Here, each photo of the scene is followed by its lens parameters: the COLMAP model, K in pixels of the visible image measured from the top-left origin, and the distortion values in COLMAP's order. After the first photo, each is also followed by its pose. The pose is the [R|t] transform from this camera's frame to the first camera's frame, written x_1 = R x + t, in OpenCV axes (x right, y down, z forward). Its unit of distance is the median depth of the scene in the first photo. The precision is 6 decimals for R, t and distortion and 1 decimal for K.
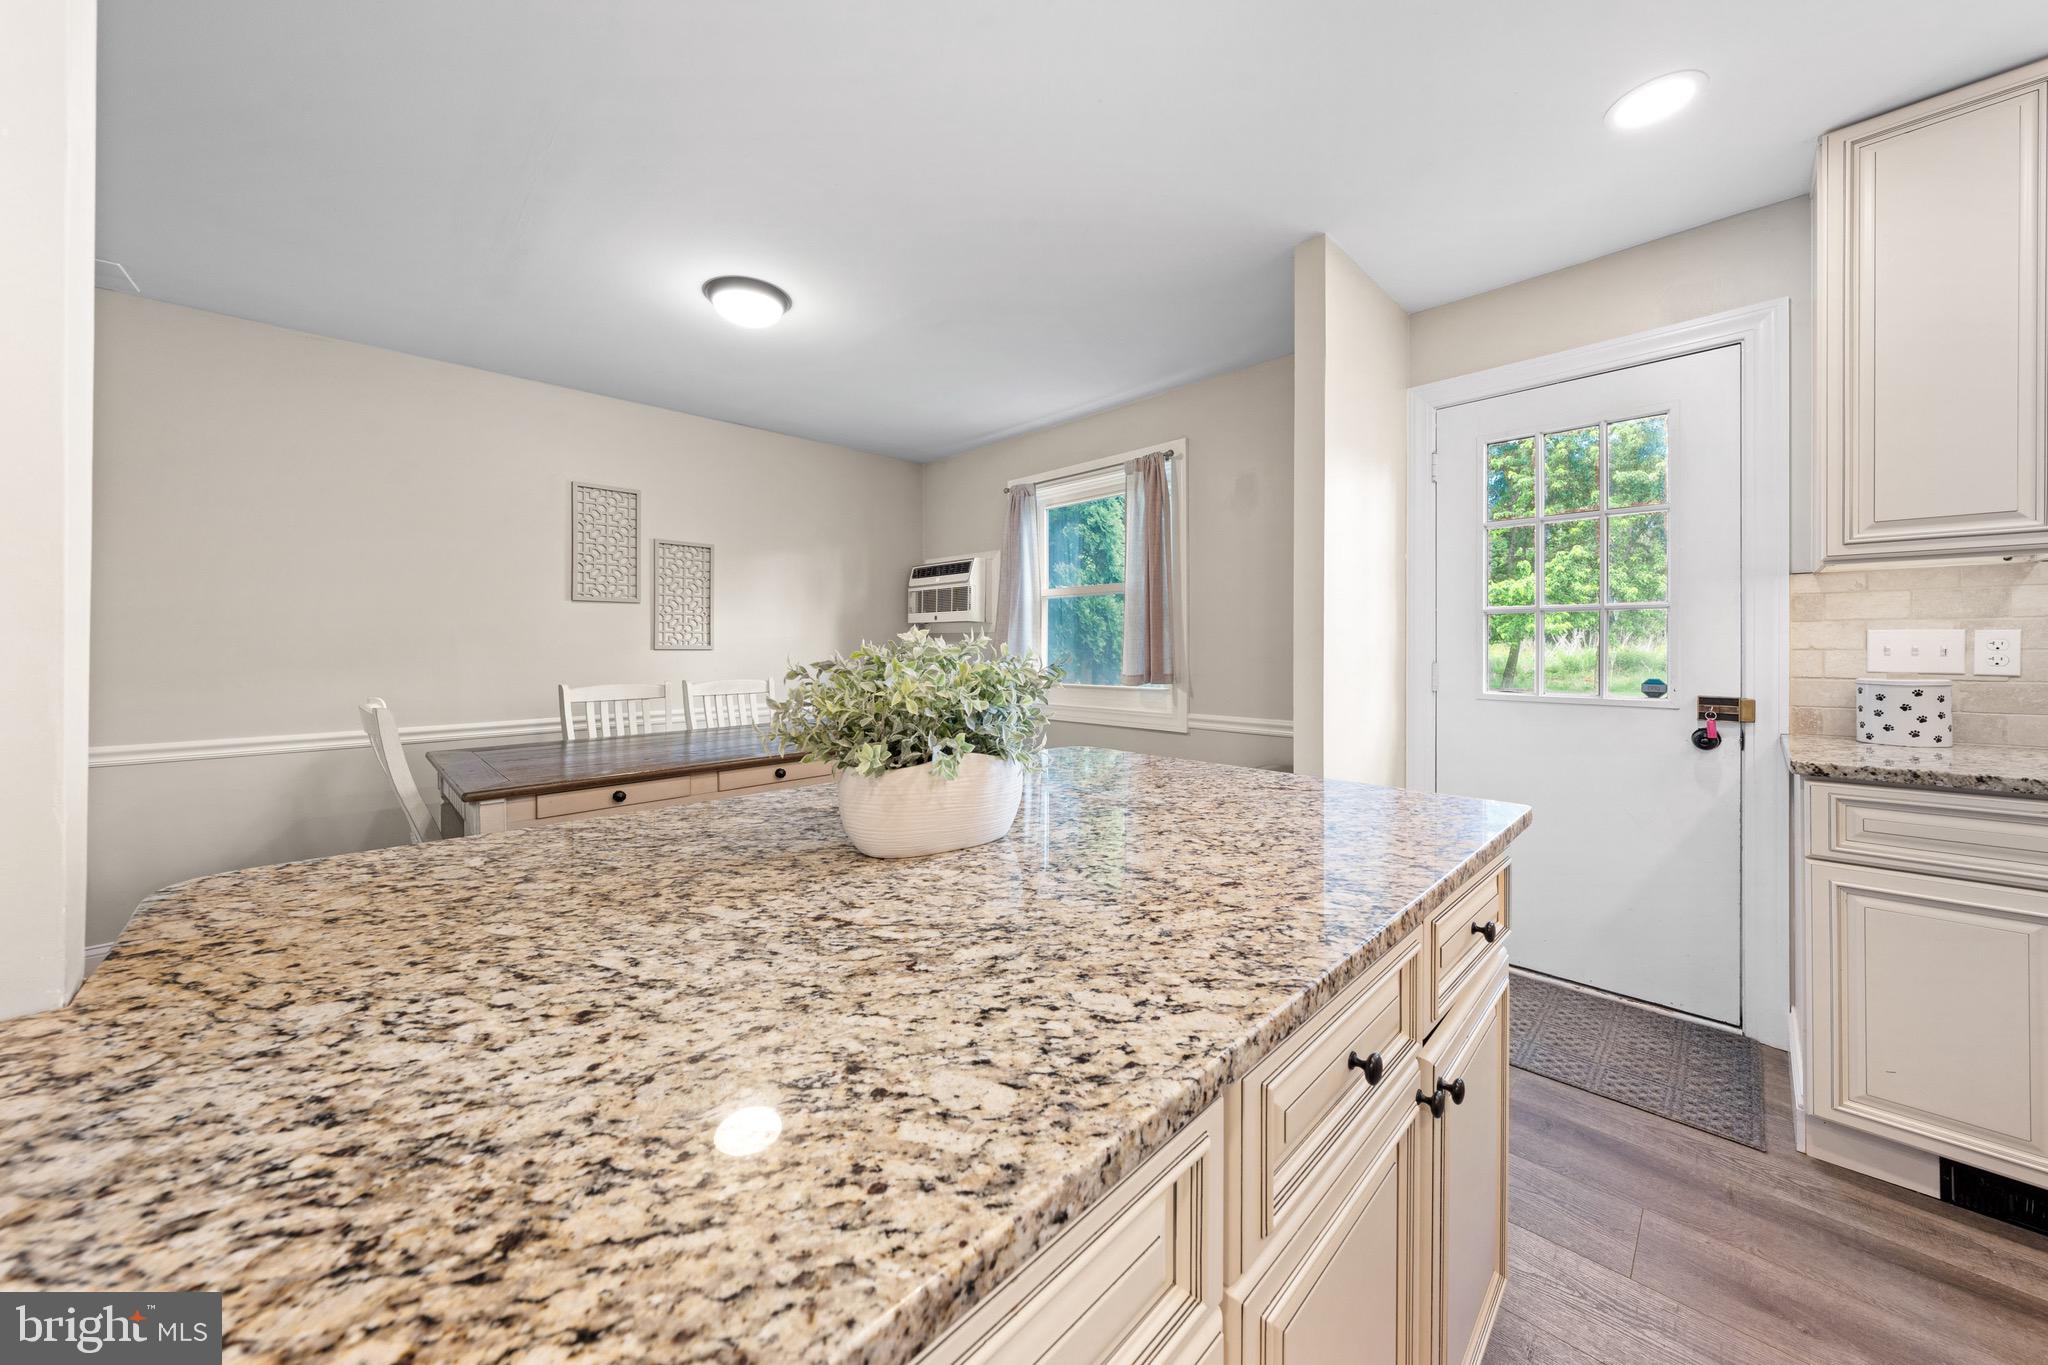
lens RADIAL K [[708.9, 0, 1021.8], [0, 708.9, 643.2], [0, 0, 1]] dist [-0.001836, -0.000094]
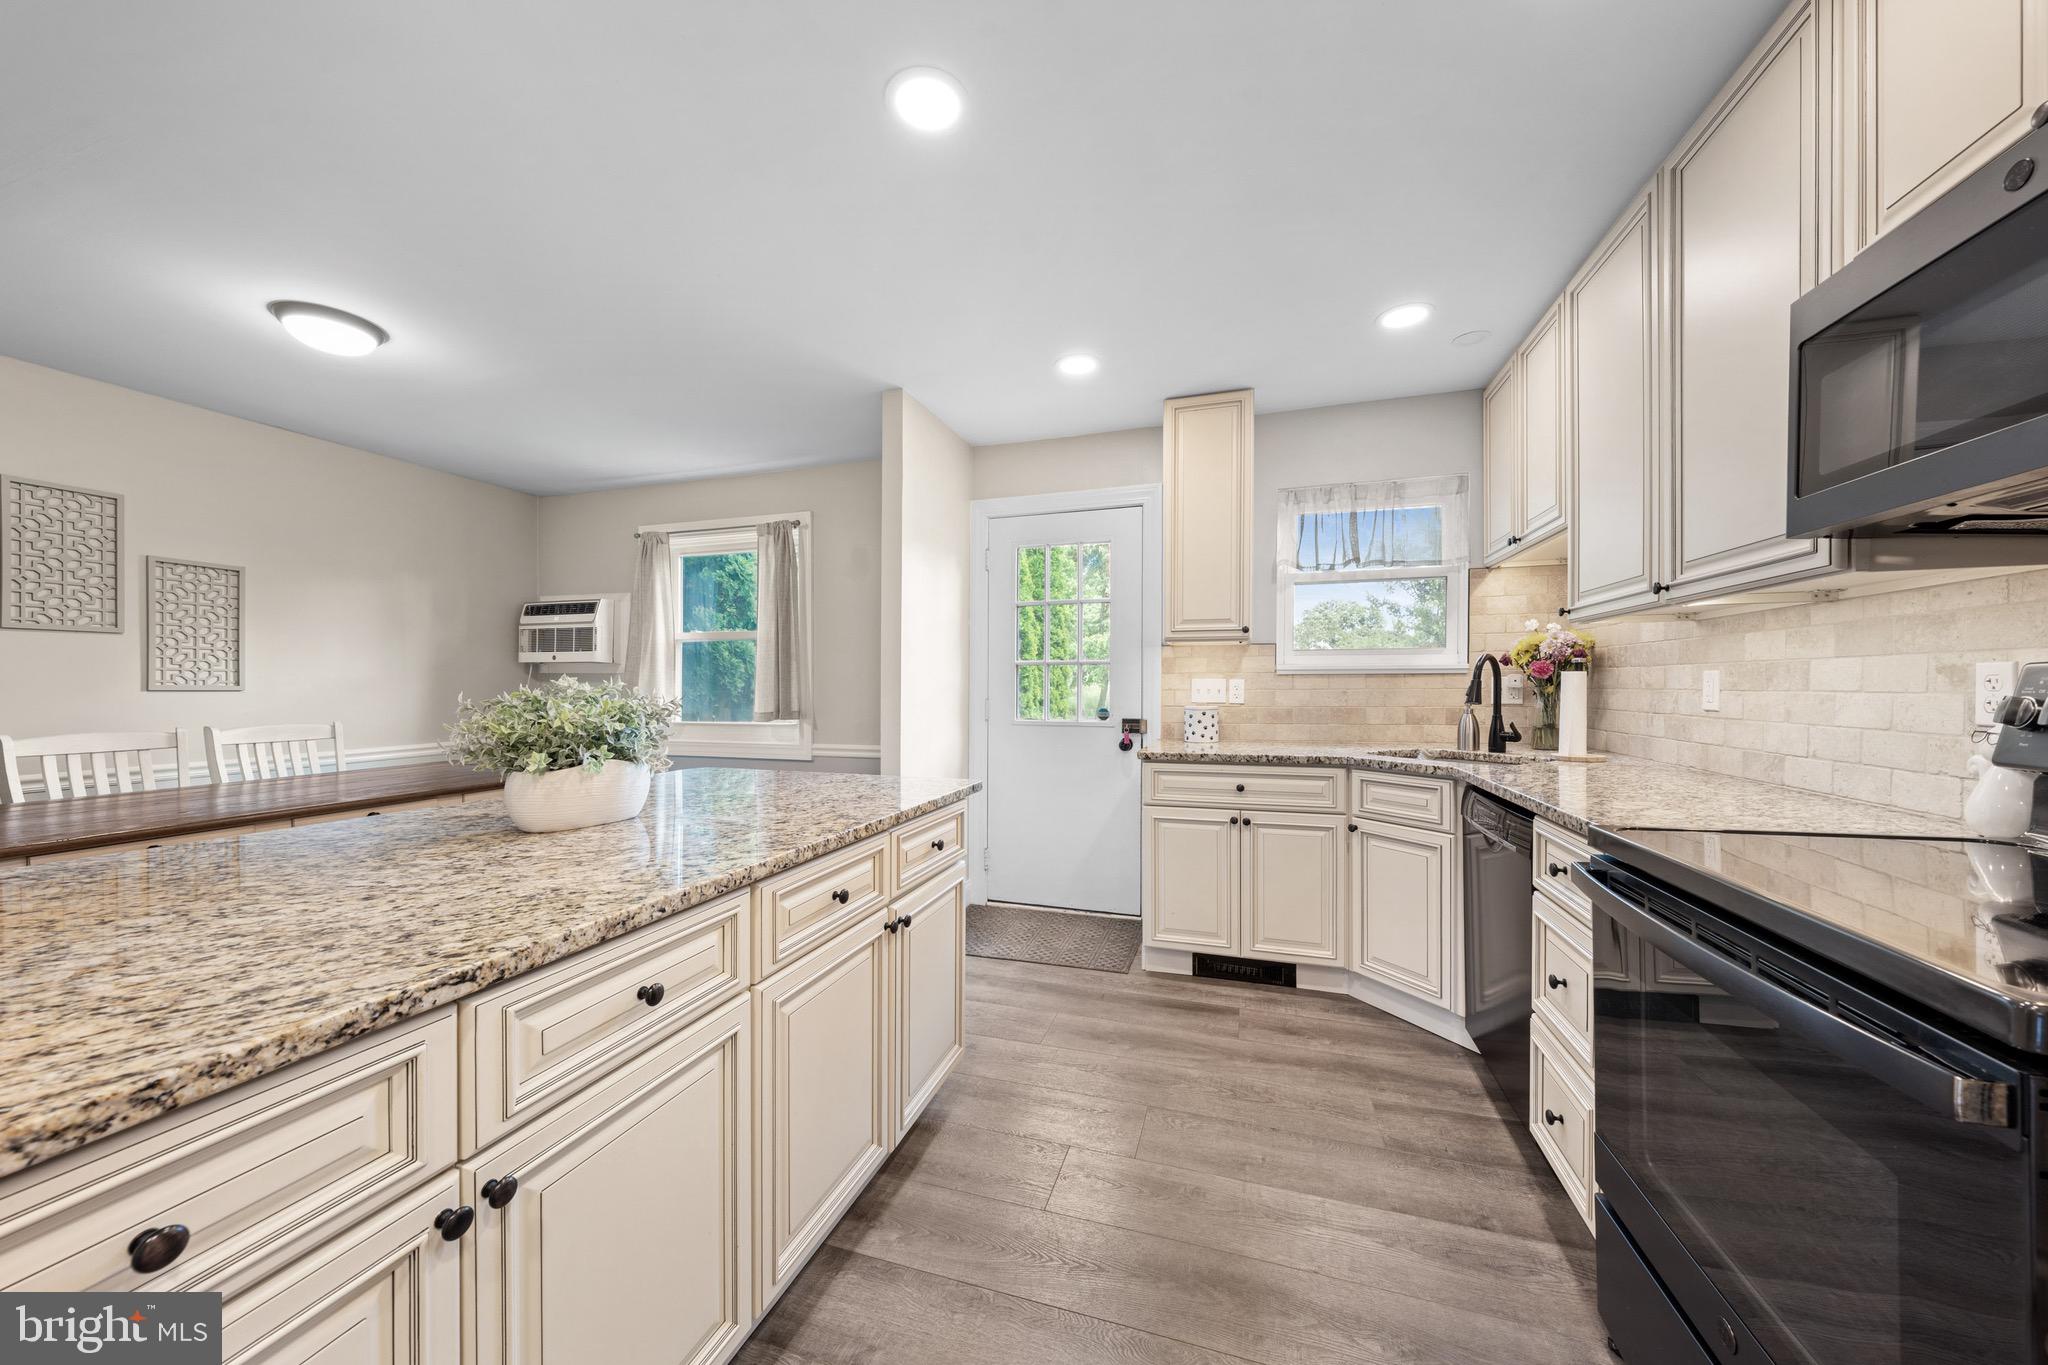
lens RADIAL K [[701.5, 0, 1027.9], [0, 701.5, 689.0], [0, 0, 1]] dist [-0.004330, -0.000148]
pose [[0.883559, -0.000413, 0.468320, 0.007565], [-0.003267, 0.999970, 0.007044, -0.004766], [-0.468309, -0.007754, 0.883531, -0.390955]]
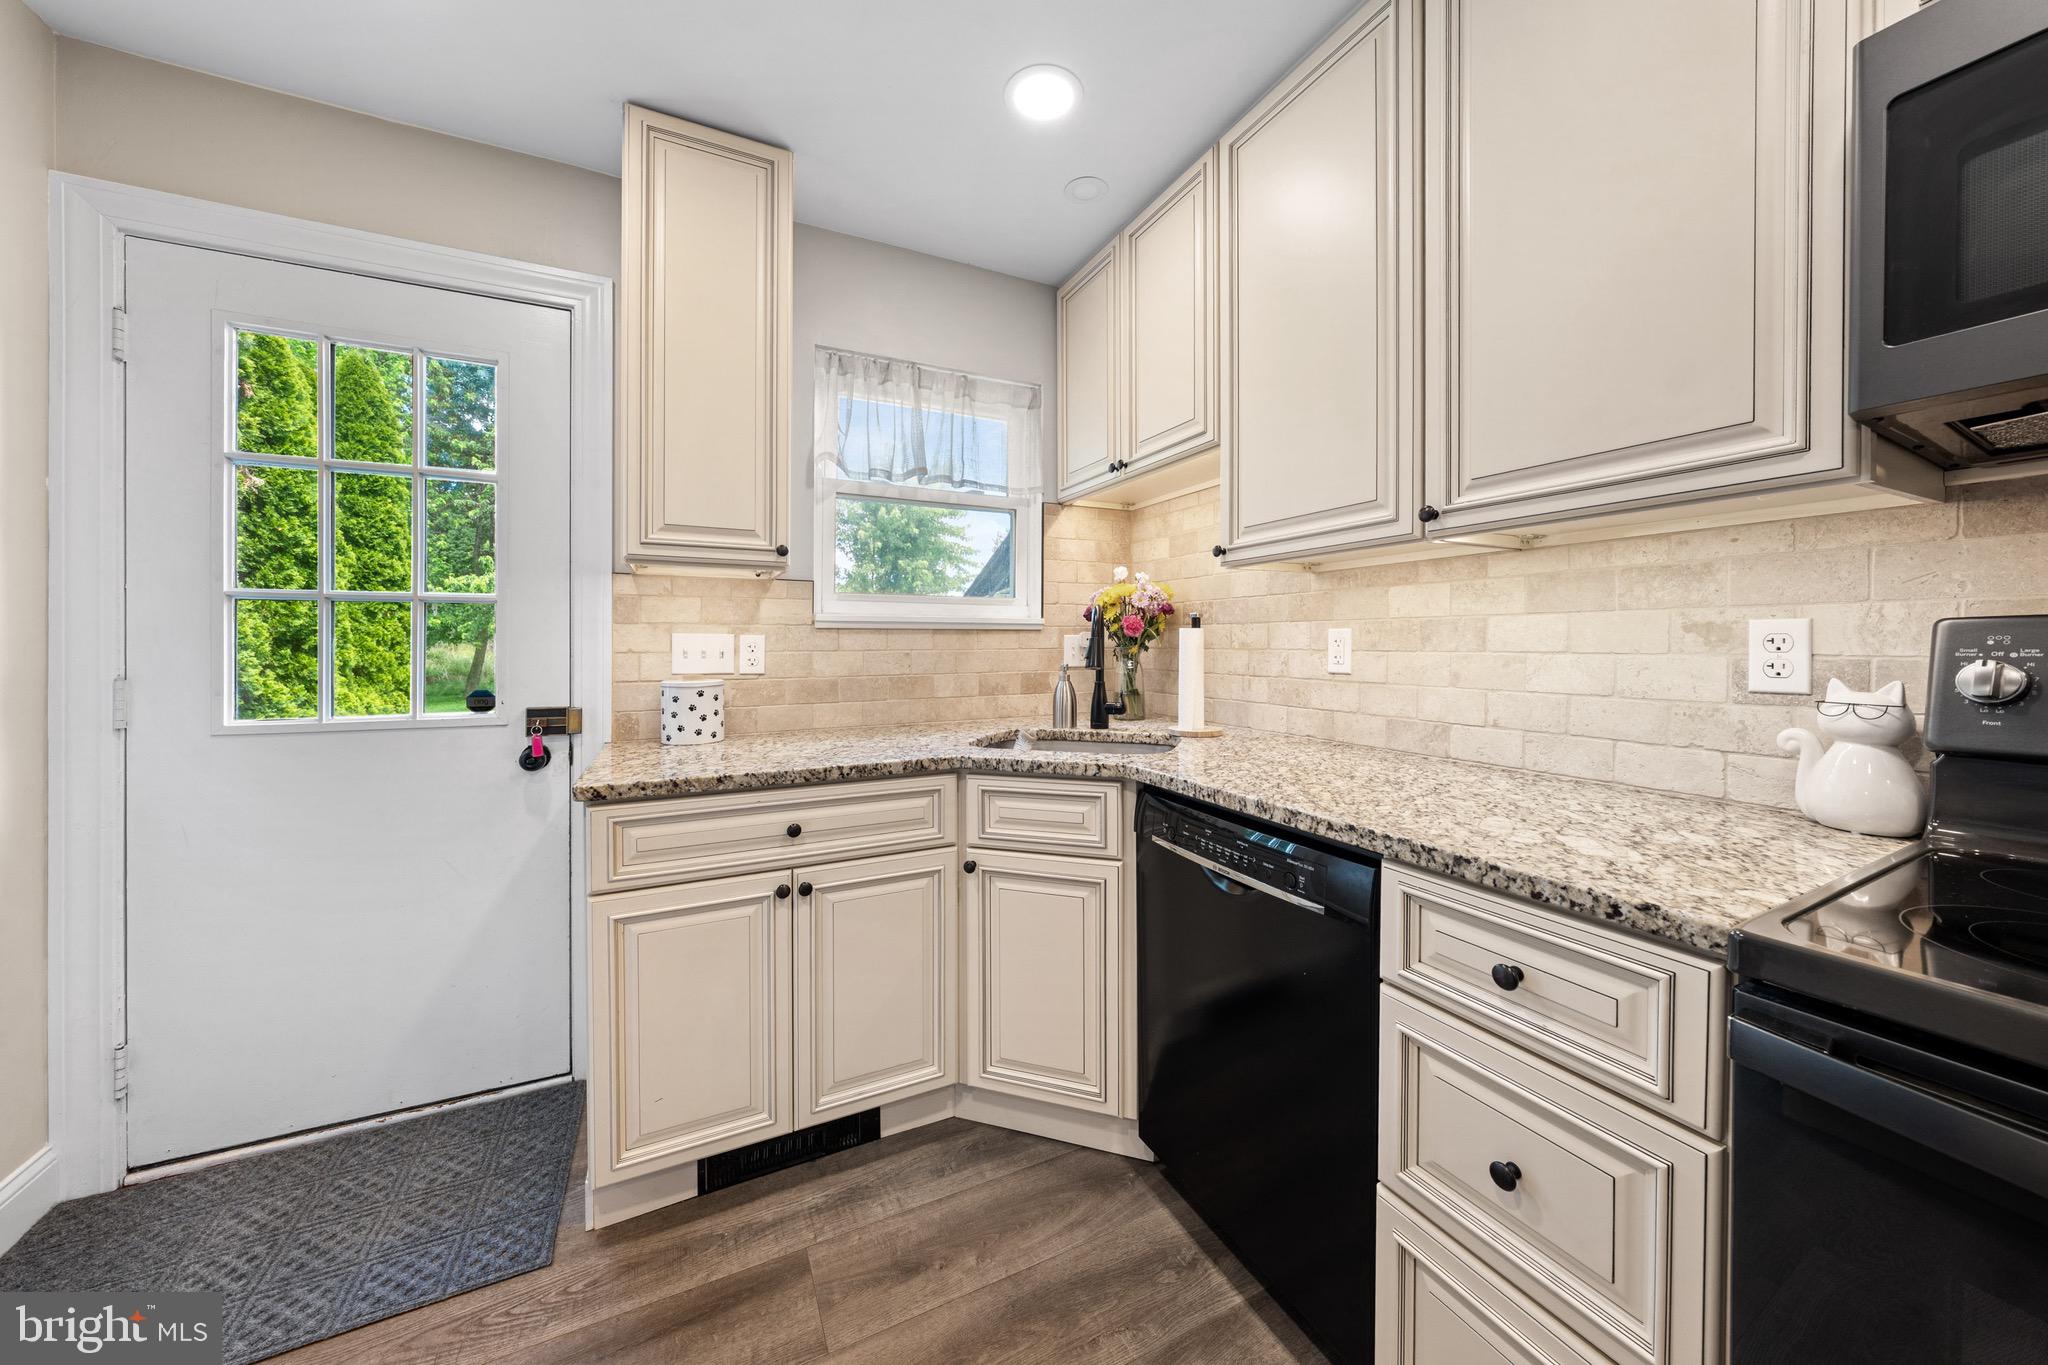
lens RADIAL K [[708.6, 0, 1032.4], [0, 708.6, 650.5], [0, 0, 1]] dist [-0.001657, -0.000167]
pose [[0.308254, -0.005716, 0.951287, 0.402339], [-0.004569, 0.999962, 0.007489, -0.004194], [-0.951293, -0.006655, 0.308216, 0.194416]]
